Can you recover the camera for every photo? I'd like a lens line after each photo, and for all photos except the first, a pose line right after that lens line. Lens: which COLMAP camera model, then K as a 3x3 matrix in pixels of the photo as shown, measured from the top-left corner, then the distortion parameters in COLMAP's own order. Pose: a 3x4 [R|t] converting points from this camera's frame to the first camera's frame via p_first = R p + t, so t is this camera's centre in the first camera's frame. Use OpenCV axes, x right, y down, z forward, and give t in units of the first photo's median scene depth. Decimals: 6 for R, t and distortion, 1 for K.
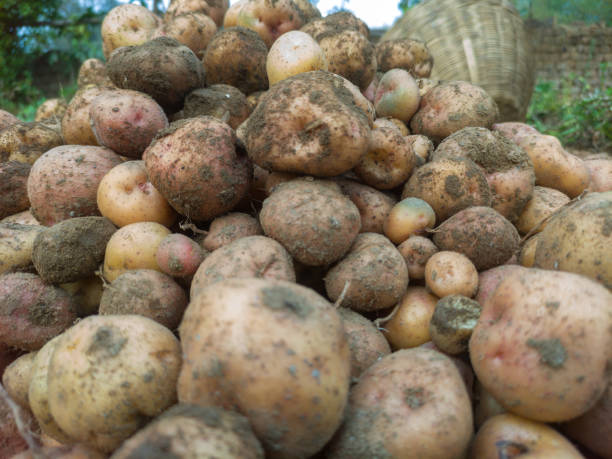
lens RADIAL K [[467.1, 0, 306.0], [0, 467.1, 229.5], [0, 0, 1]] dist [0.017279, -0.009381]
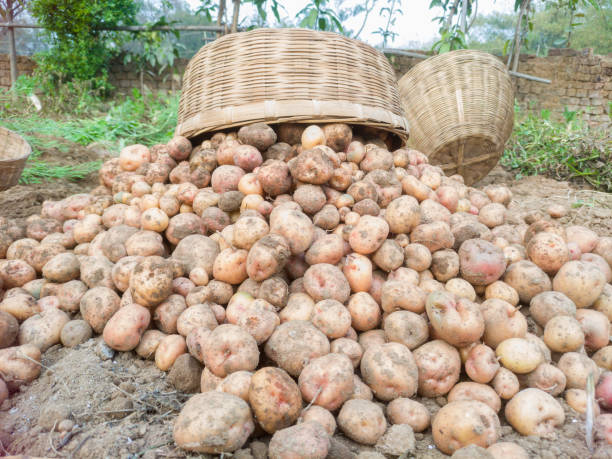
lens RADIAL K [[467.1, 0, 306.0], [0, 467.1, 229.5], [0, 0, 1]] dist [0.017279, -0.009381]
pose [[0.993435, 0.088510, -0.072472, 0.206176], [-0.088786, 0.996051, -0.000583, 0.171649], [0.072134, 0.007014, 0.997370, -1.869552]]
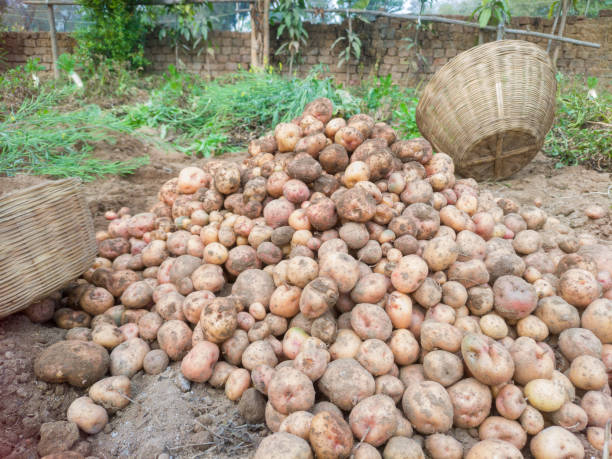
lens RADIAL K [[467.1, 0, 306.0], [0, 467.1, 229.5], [0, 0, 1]] dist [0.017279, -0.009381]
pose [[0.986492, 0.095394, -0.133169, 0.099712], [-0.084796, 0.992926, 0.083114, -0.281945], [0.140155, -0.070699, 0.987602, -2.143753]]
